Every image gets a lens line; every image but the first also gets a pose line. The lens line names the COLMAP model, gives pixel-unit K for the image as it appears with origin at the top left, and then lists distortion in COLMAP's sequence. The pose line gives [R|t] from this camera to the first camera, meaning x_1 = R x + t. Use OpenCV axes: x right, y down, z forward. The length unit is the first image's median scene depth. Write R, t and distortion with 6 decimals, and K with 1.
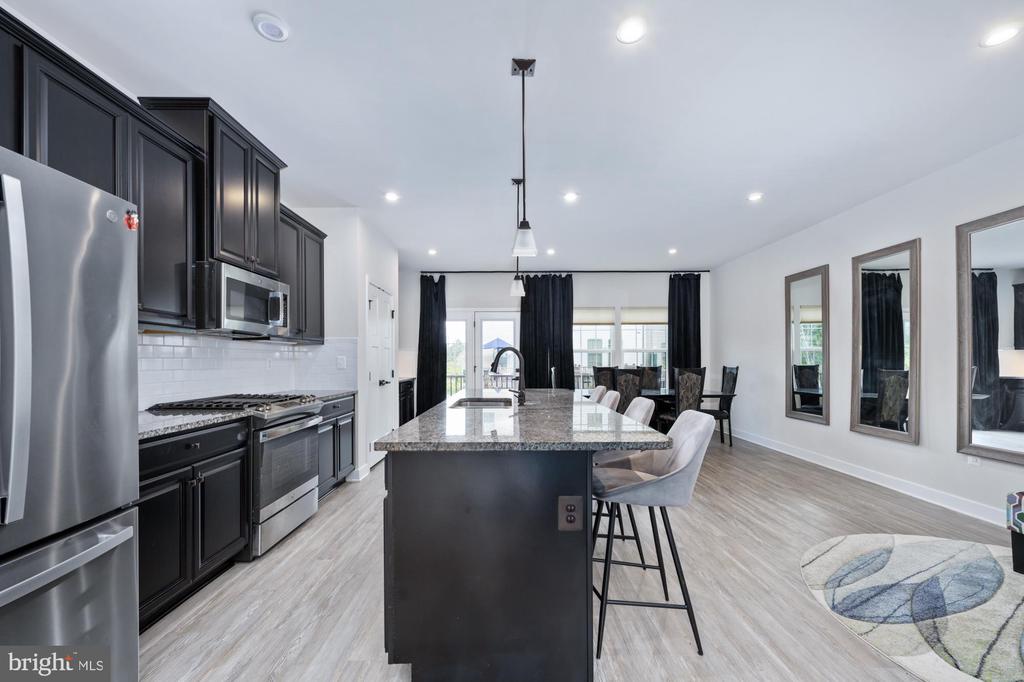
lens RADIAL K [[410.9, 0, 510.9], [0, 410.9, 353.5], [0, 0, 1]] dist [0.000743, -0.000027]
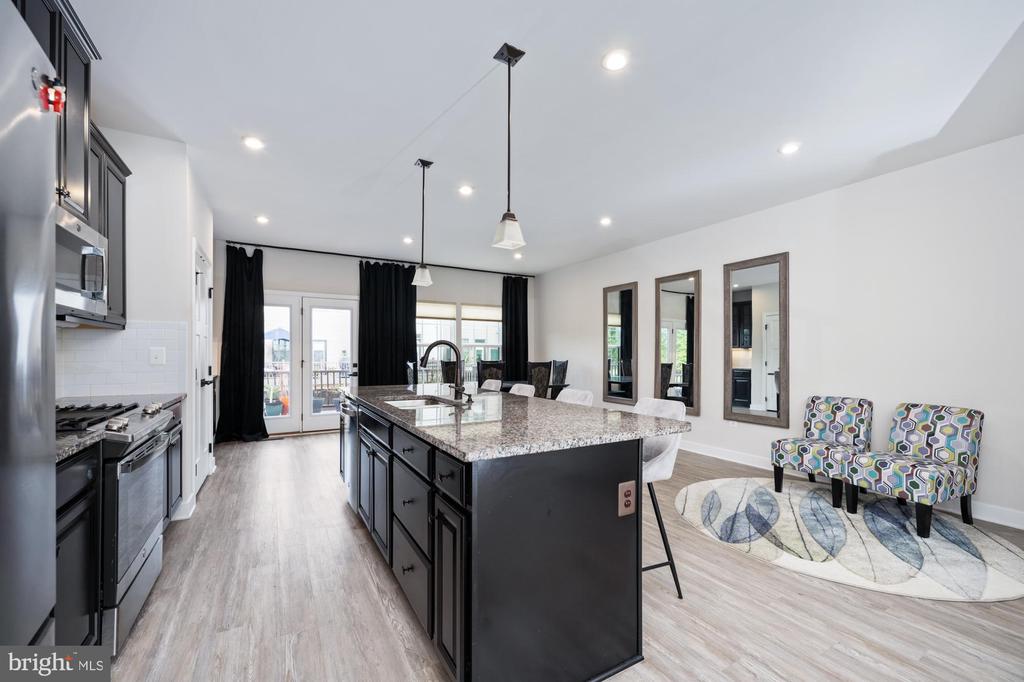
lens RADIAL K [[410.4, 0, 511.6], [0, 410.4, 346.5], [0, 0, 1]] dist [-0.000520, -0.000339]
pose [[0.869883, 0.015120, 0.493026, -0.295173], [-0.013860, 0.999885, -0.006209, 0.001905], [-0.493063, -0.001432, 0.869992, 0.099400]]
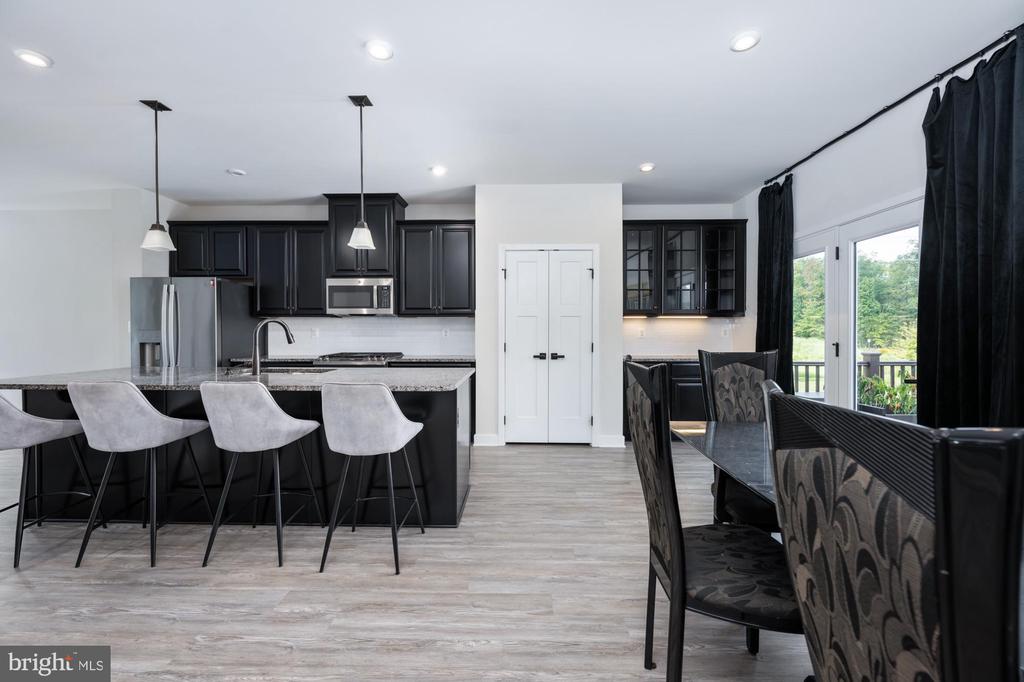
lens RADIAL K [[410.4, 0, 511.6], [0, 410.4, 346.5], [0, 0, 1]] dist [-0.000520, -0.000339]
pose [[-0.023607, 0.038406, -0.998983, 0.912097], [0.015722, 0.999153, 0.038041, 0.026160], [0.999598, -0.014808, -0.024191, 1.471423]]
